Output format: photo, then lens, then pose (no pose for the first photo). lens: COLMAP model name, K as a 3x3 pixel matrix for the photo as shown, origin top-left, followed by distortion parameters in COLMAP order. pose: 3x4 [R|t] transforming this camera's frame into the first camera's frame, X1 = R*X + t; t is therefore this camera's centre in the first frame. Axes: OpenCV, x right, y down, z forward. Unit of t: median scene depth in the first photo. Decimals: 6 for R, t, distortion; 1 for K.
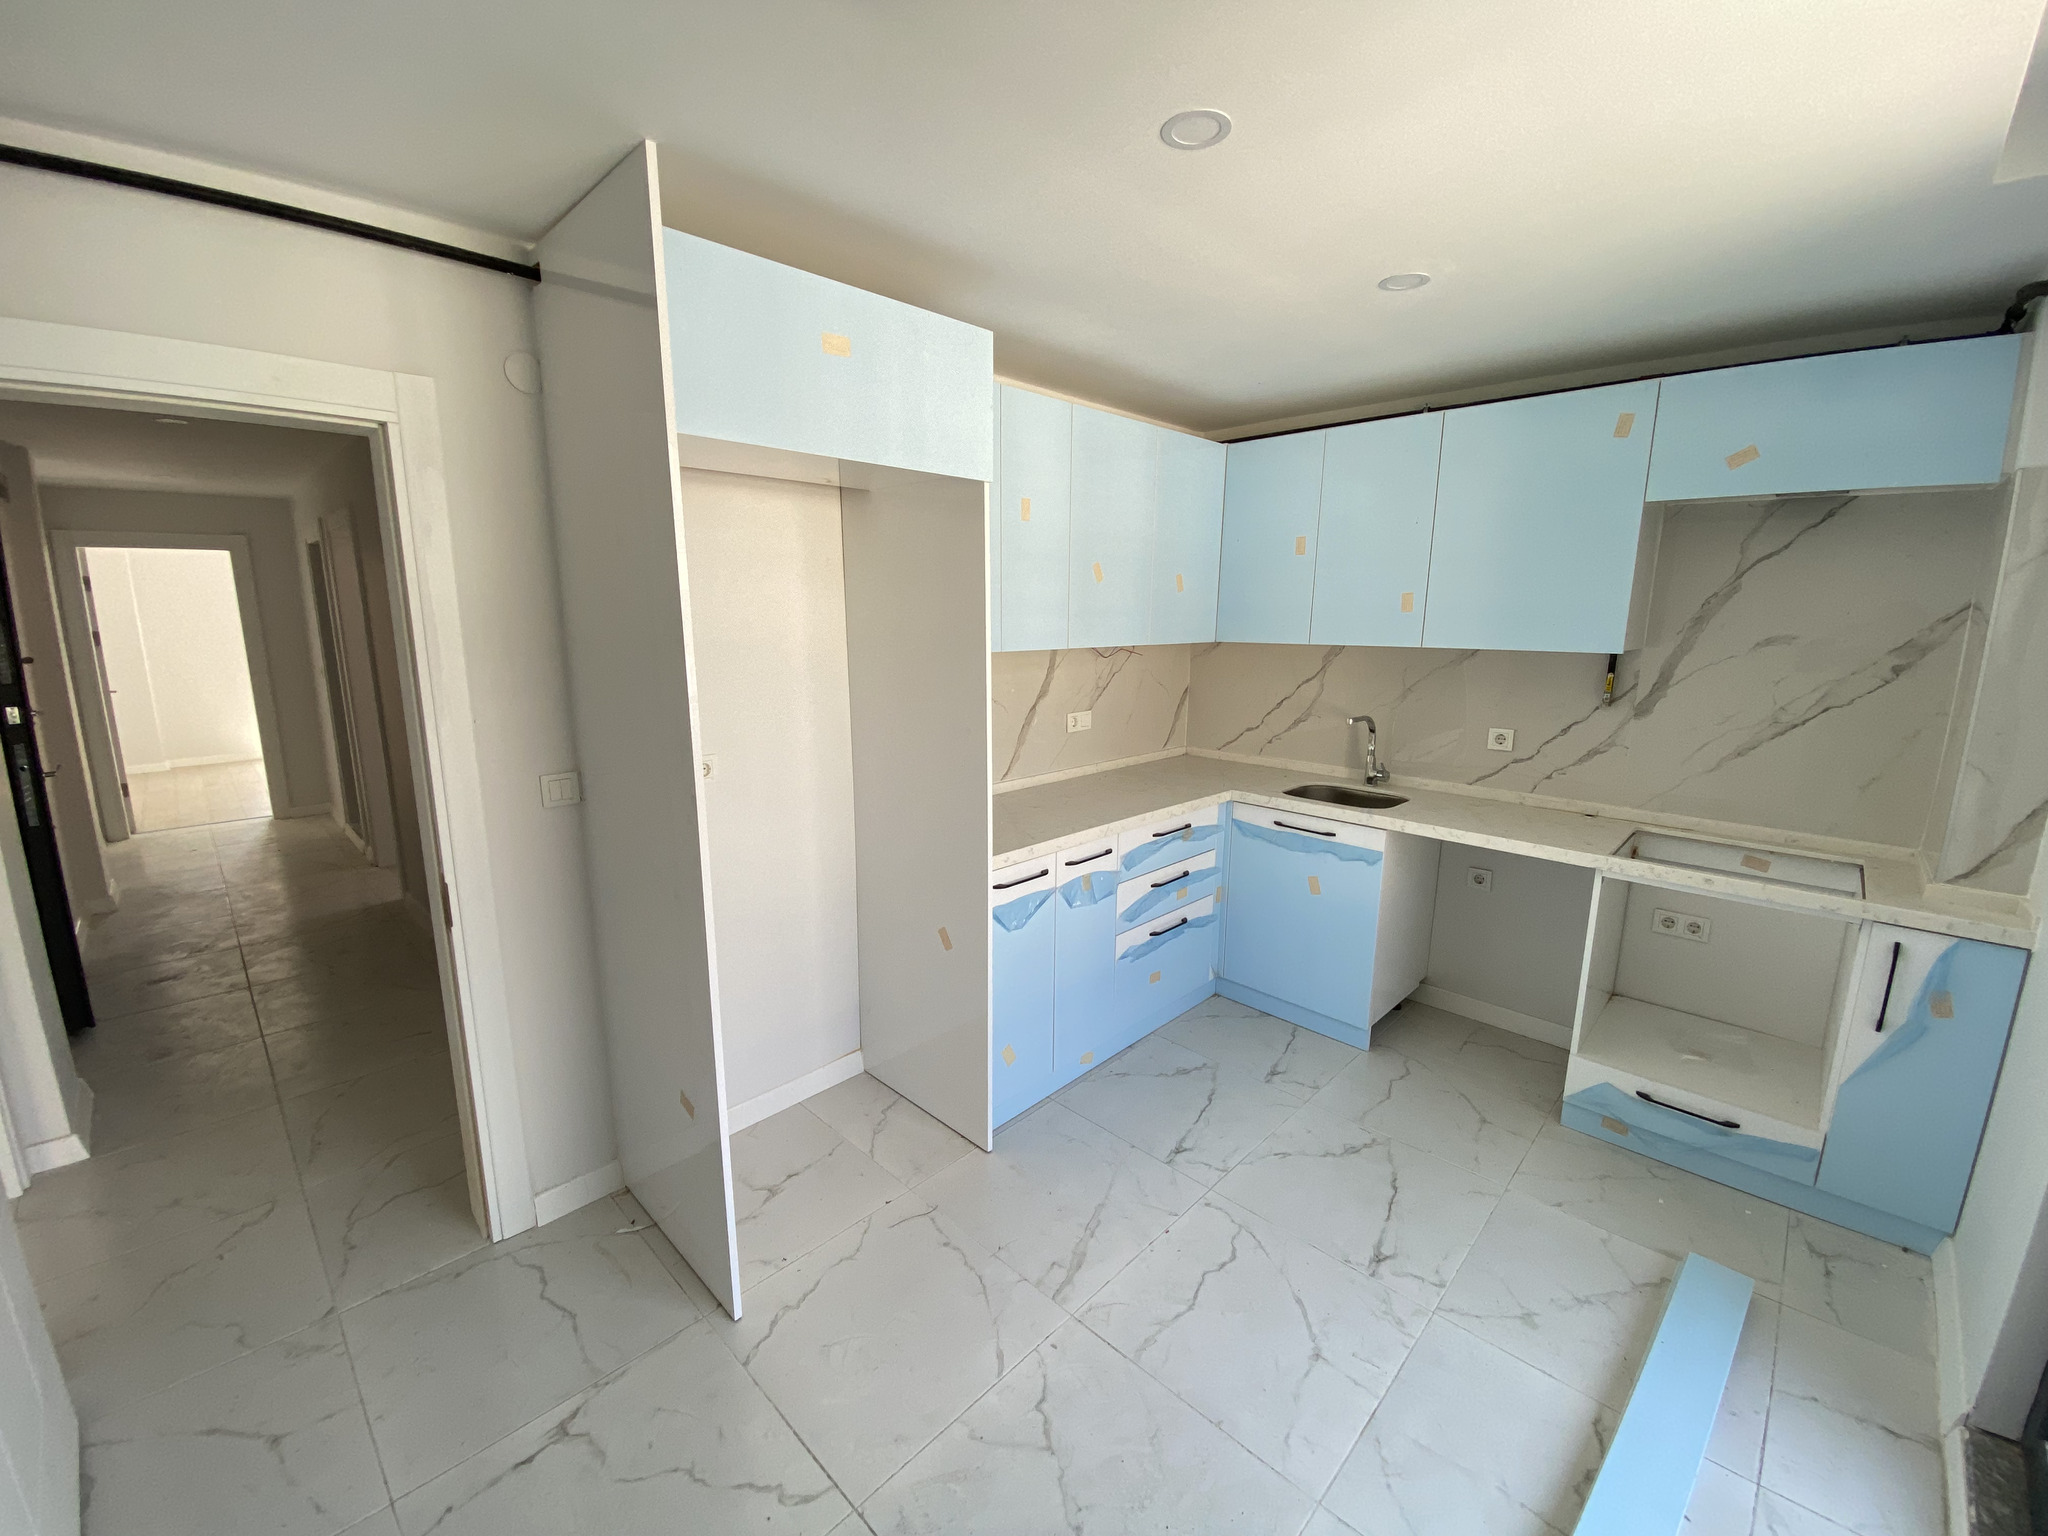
lens RADIAL K [[844.9, 0, 1010.1], [0, 844.9, 766.3], [0, 0, 1]] dist [0.019288, -0.003009]
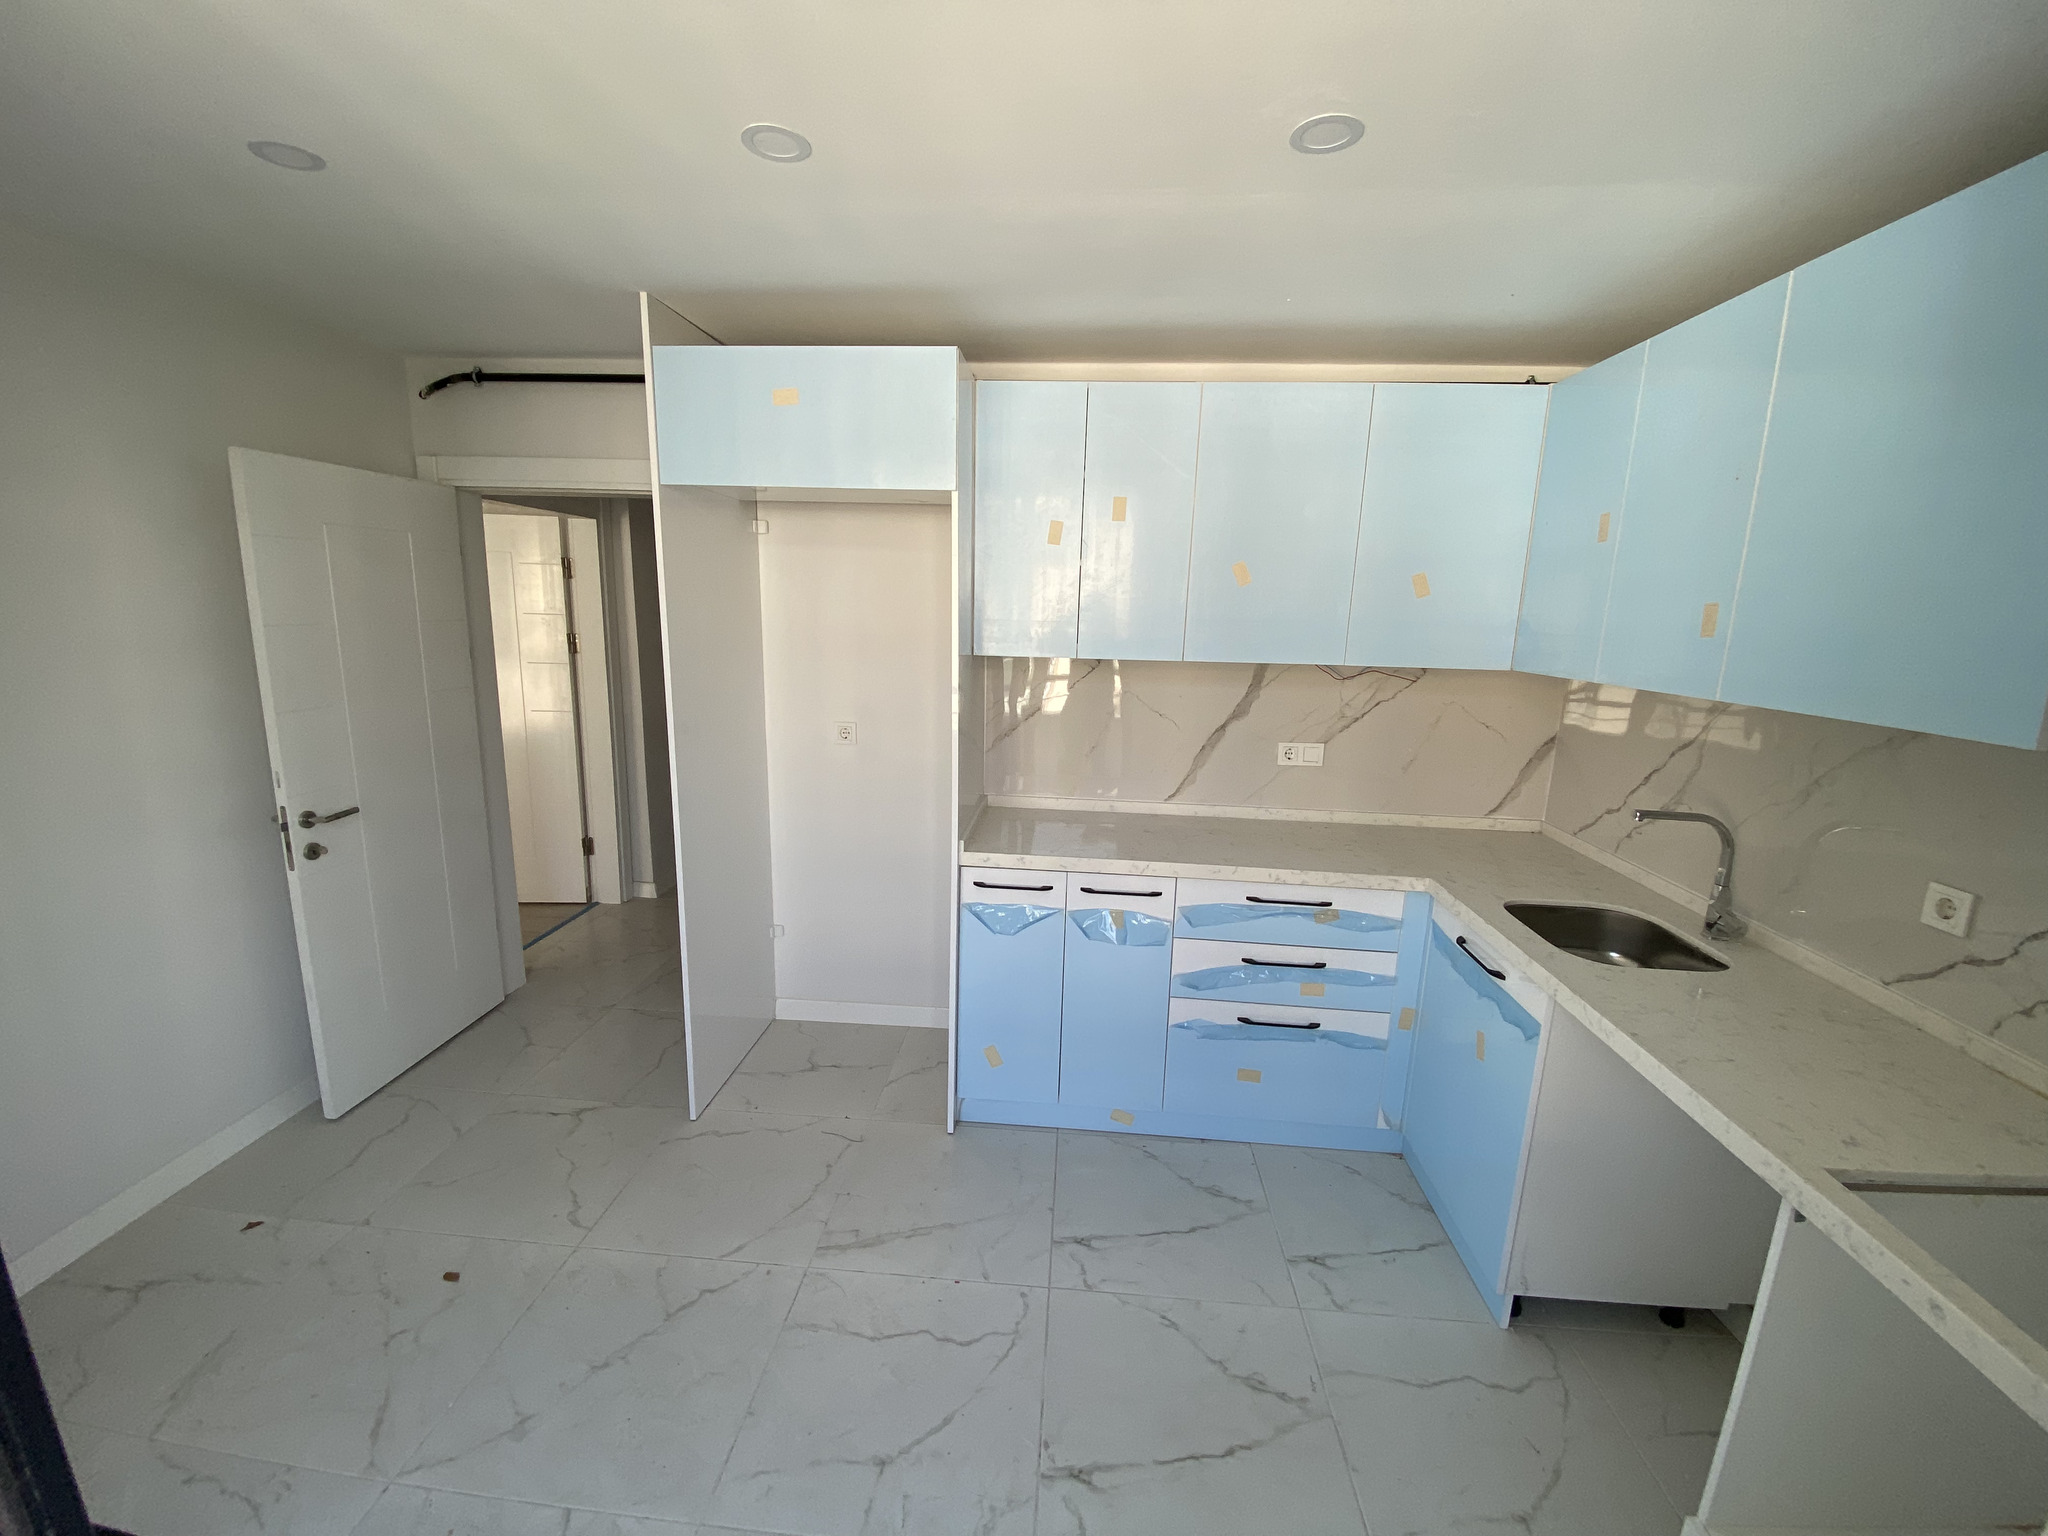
lens RADIAL K [[844.9, 0, 1006.1], [0, 844.9, 766.7], [0, 0, 1]] dist [0.019288, -0.003009]
pose [[0.631850, 0.157209, -0.758980, 0.605635], [-0.164280, 0.984130, 0.067083, -0.056878], [0.757481, 0.082299, 0.647649, 0.284443]]
